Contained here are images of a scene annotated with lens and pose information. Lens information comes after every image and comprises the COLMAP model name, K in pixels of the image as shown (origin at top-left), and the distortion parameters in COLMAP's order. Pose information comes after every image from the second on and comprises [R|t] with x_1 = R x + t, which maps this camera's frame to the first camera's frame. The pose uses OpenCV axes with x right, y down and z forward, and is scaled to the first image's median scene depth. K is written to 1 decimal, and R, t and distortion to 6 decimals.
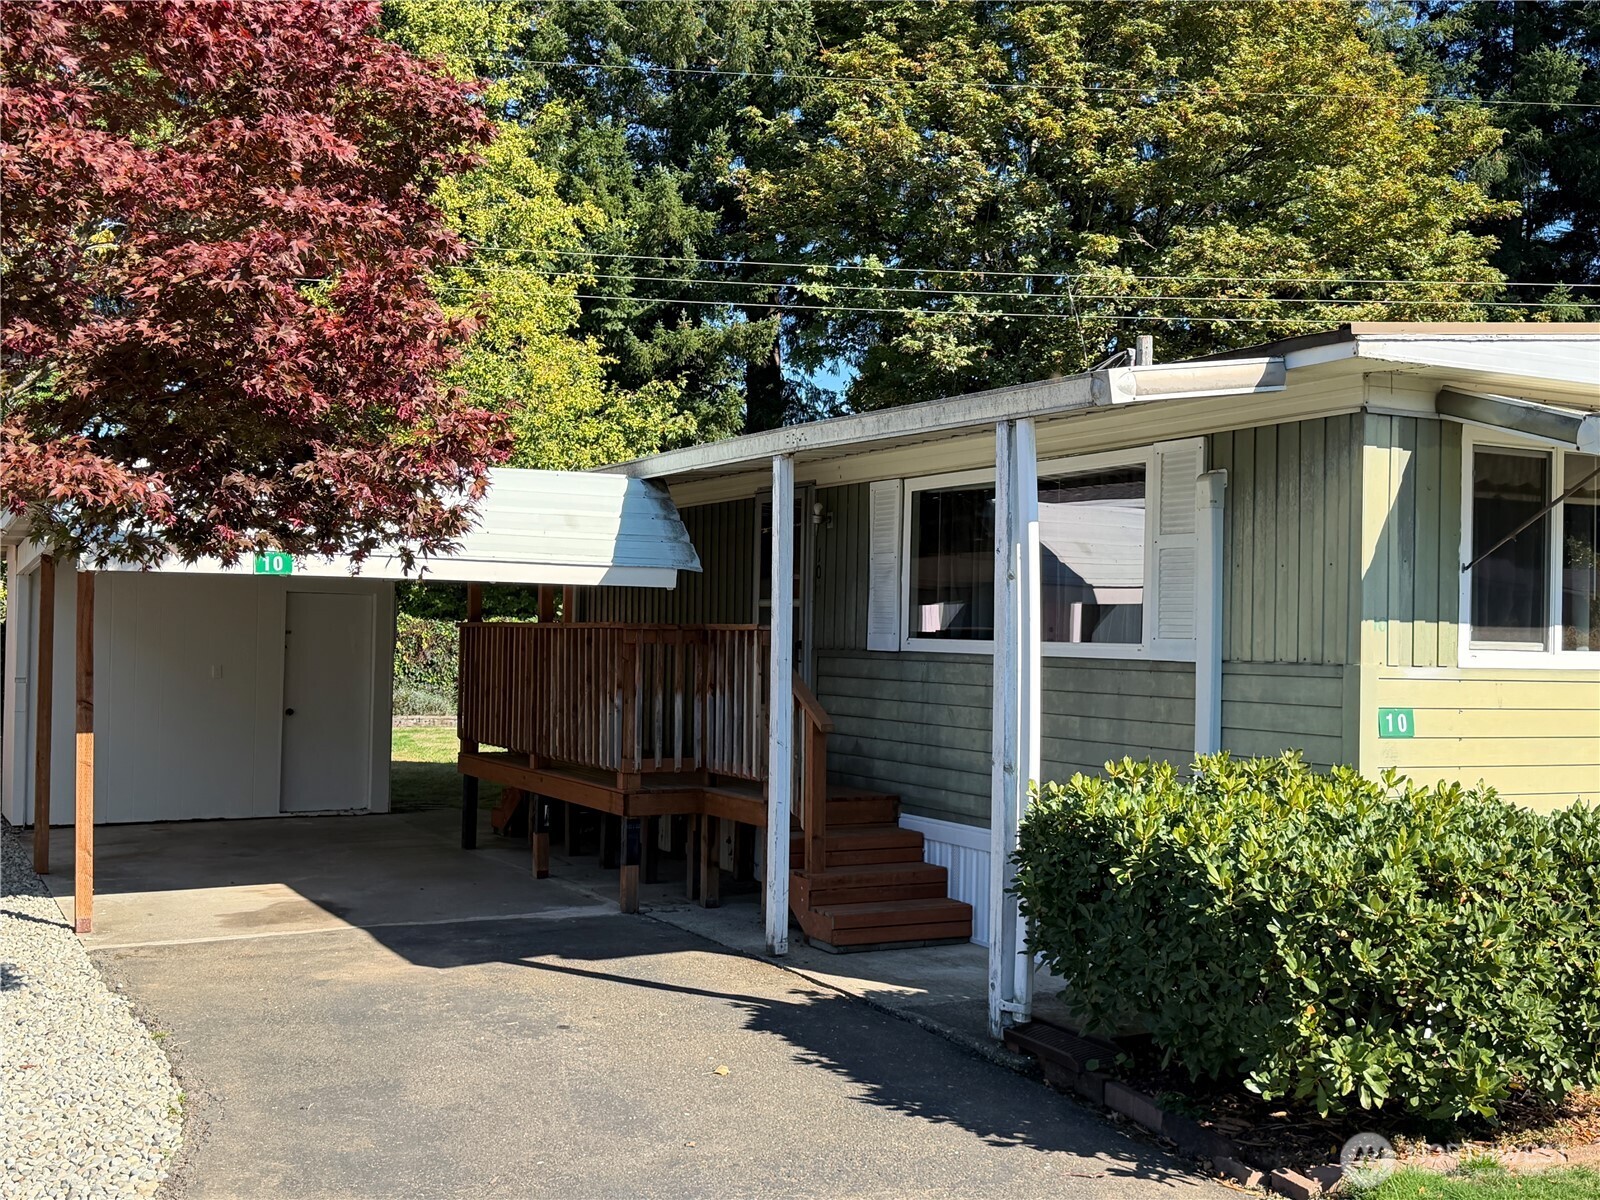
lens RADIAL K [[1774.6, 0, 797.2], [0, 1774.6, 602.5], [0, 0, 1]] dist [0.098904, 0.000000]
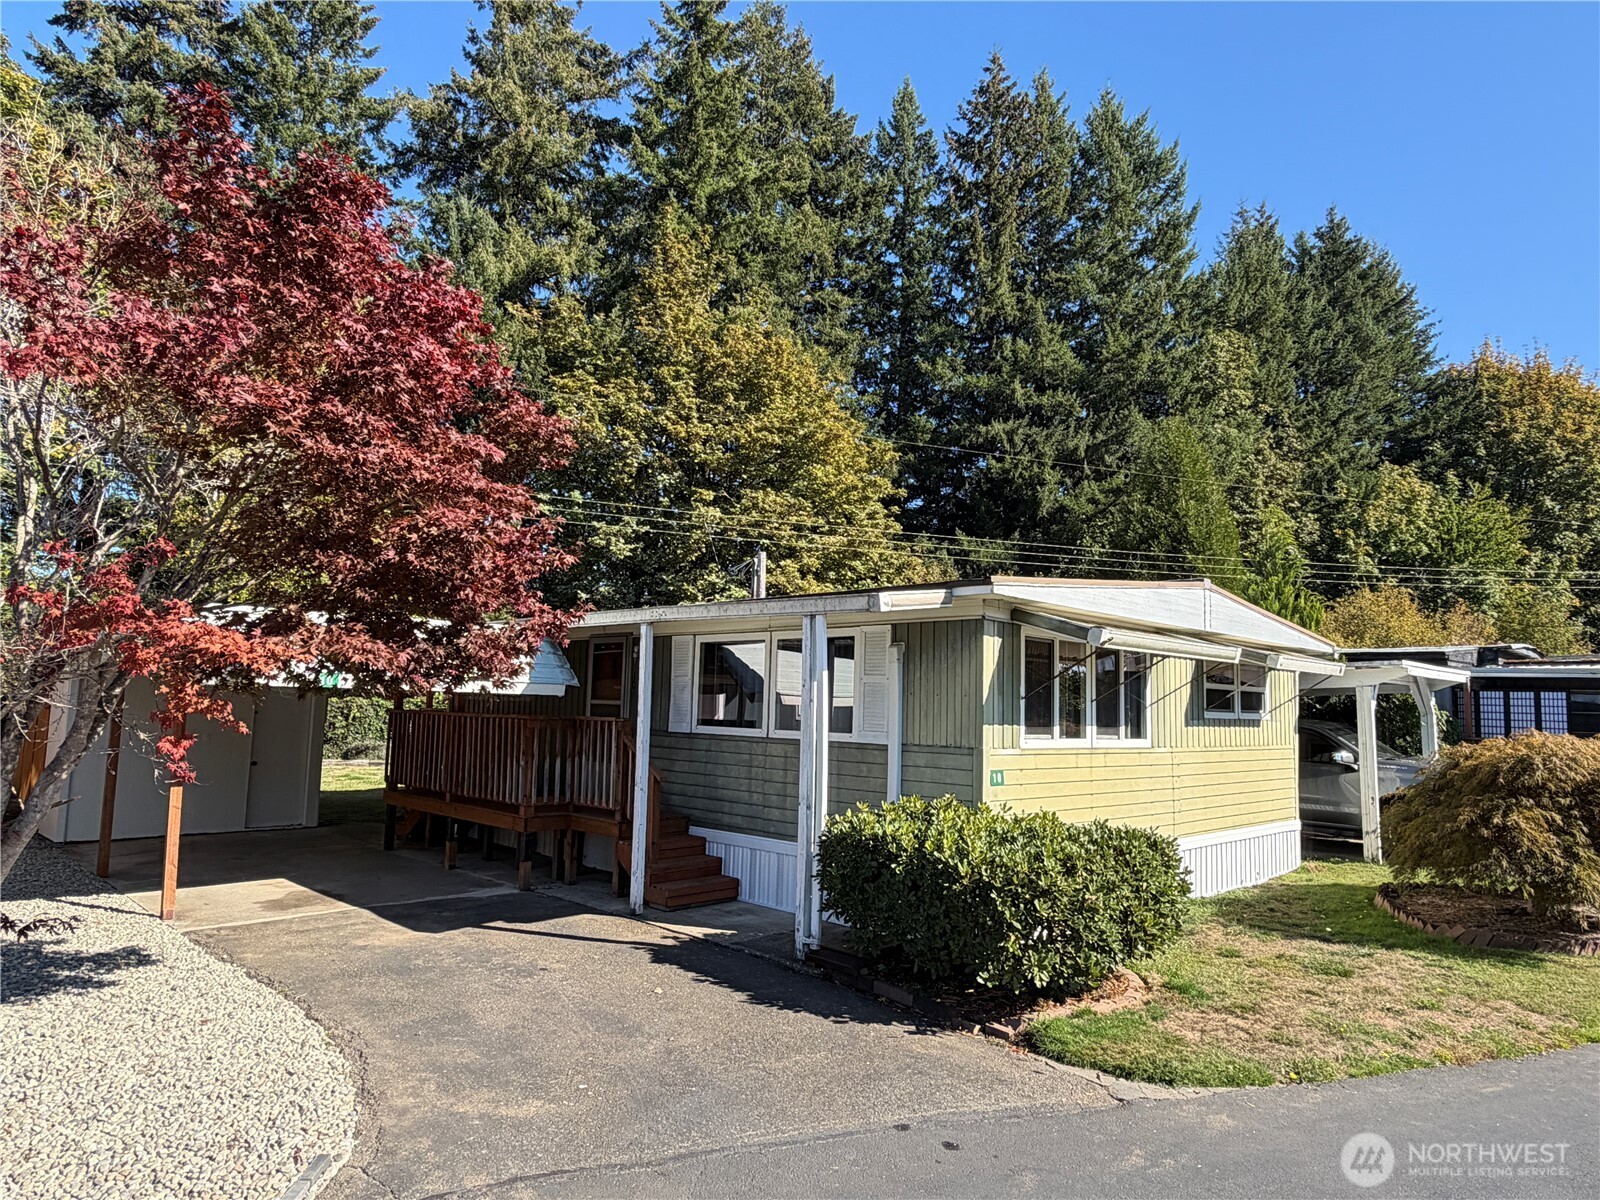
lens RADIAL K [[996.1, 0, 805.3], [0, 996.1, 601.8], [0, 0, 1]] dist [-0.008172, 0.009247]
pose [[0.952586, 0.039818, 0.301654, -0.162618], [-0.014614, 0.996244, -0.085353, -0.023094], [-0.303920, 0.076898, 0.949589, 0.018659]]
